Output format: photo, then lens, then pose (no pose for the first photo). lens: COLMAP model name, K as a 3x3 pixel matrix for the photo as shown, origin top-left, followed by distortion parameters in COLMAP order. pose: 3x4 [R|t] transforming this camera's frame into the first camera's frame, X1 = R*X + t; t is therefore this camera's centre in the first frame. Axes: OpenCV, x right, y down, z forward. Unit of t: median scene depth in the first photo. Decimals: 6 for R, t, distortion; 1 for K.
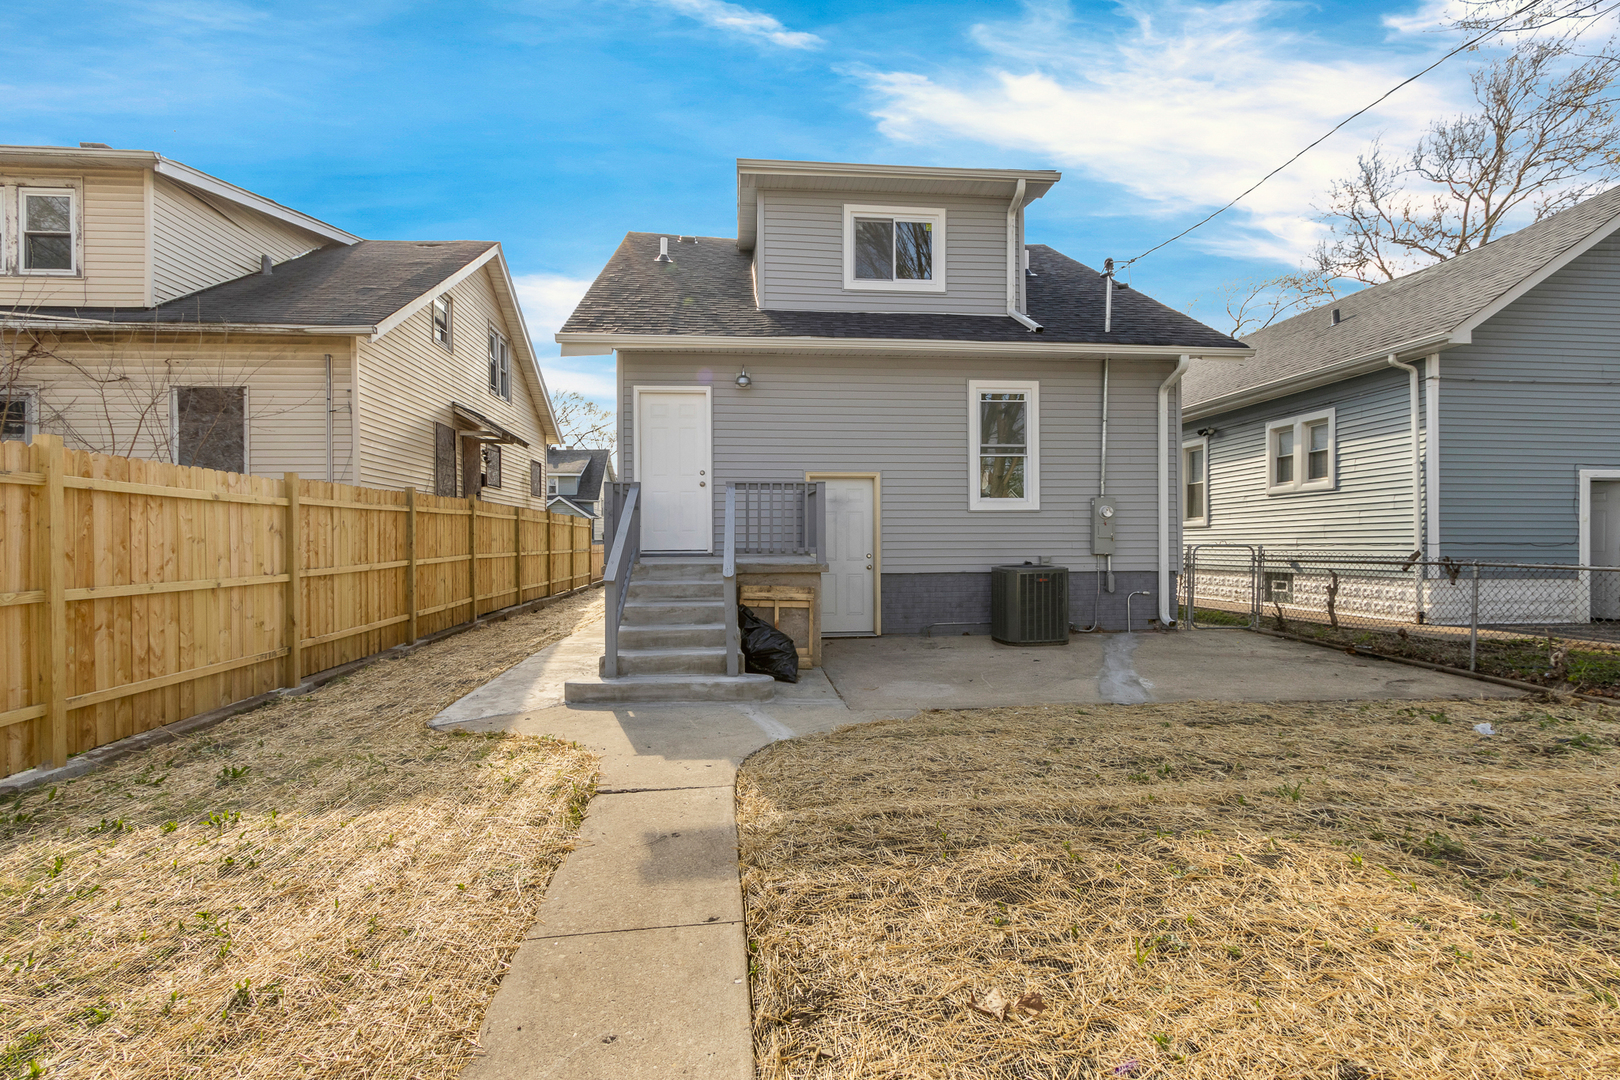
lens RADIAL K [[738.7, 0, 810.0], [0, 738.7, 540.0], [0, 0, 1]] dist [0.000508, 0.000011]
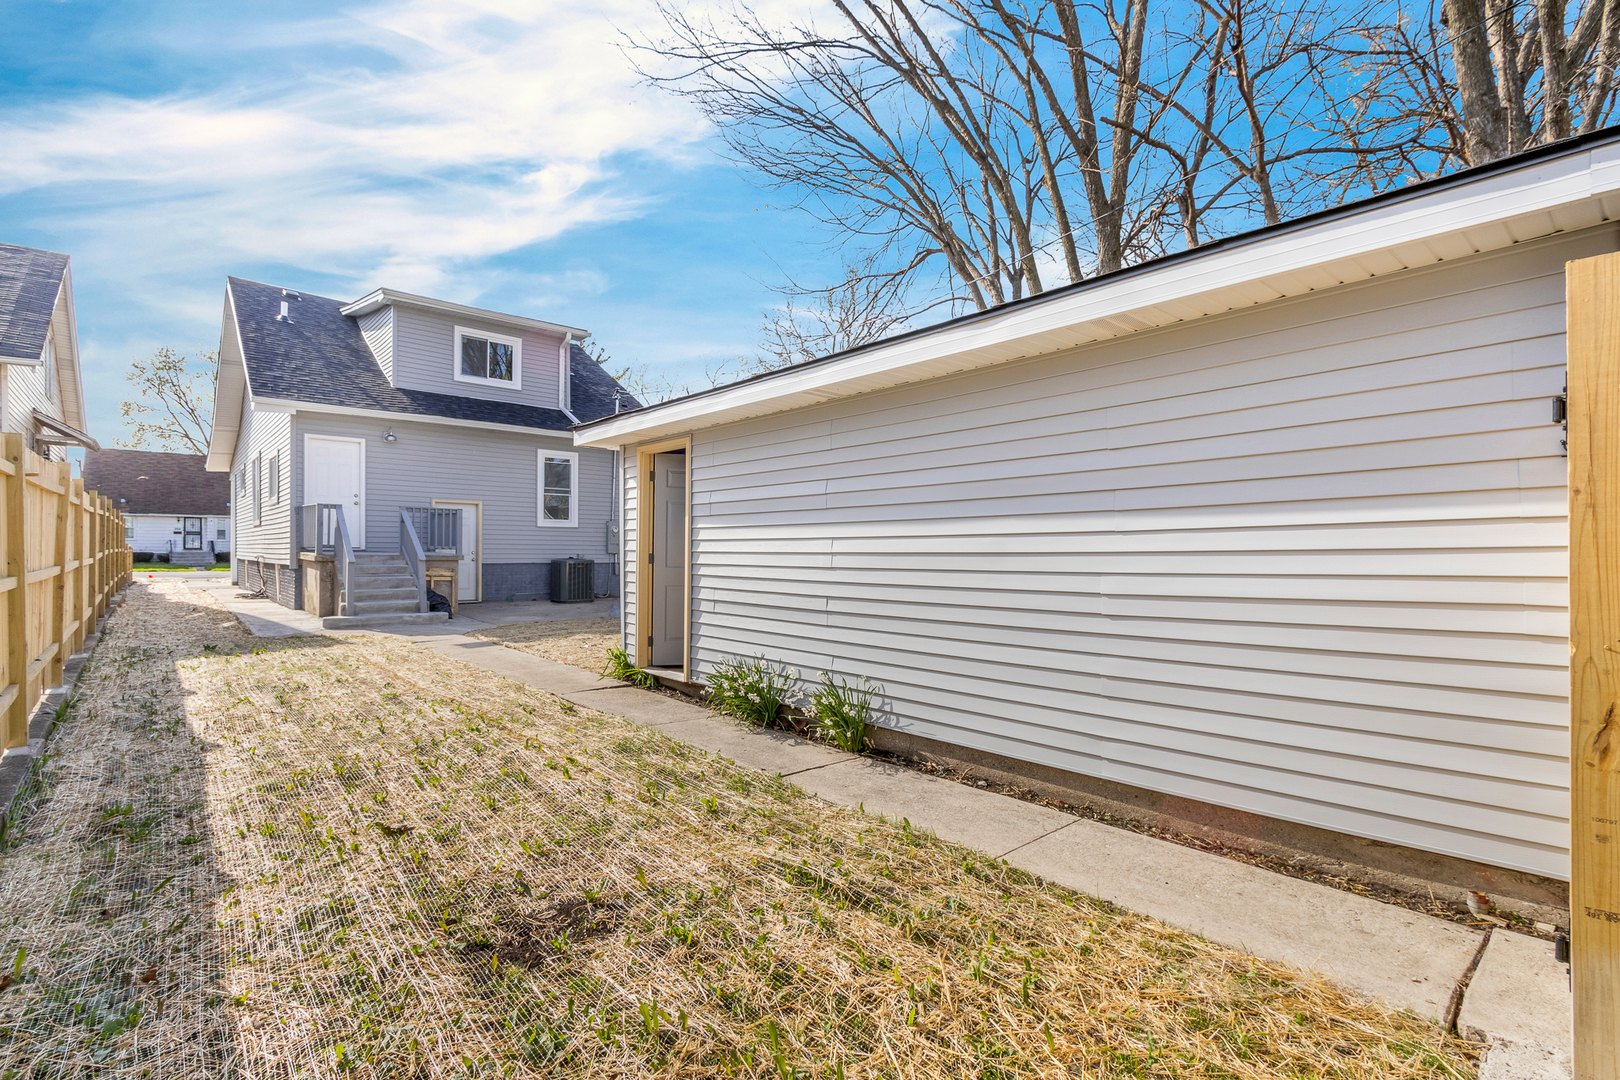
lens RADIAL K [[766.4, 0, 810.0], [0, 766.4, 540.0], [0, 0, 1]] dist [-0.000207, -0.000022]
pose [[0.801195, 0.019244, 0.598094, -0.331395], [-0.009307, 0.999763, -0.019700, 0.019605], [-0.598331, 0.010218, 0.801184, -0.773354]]
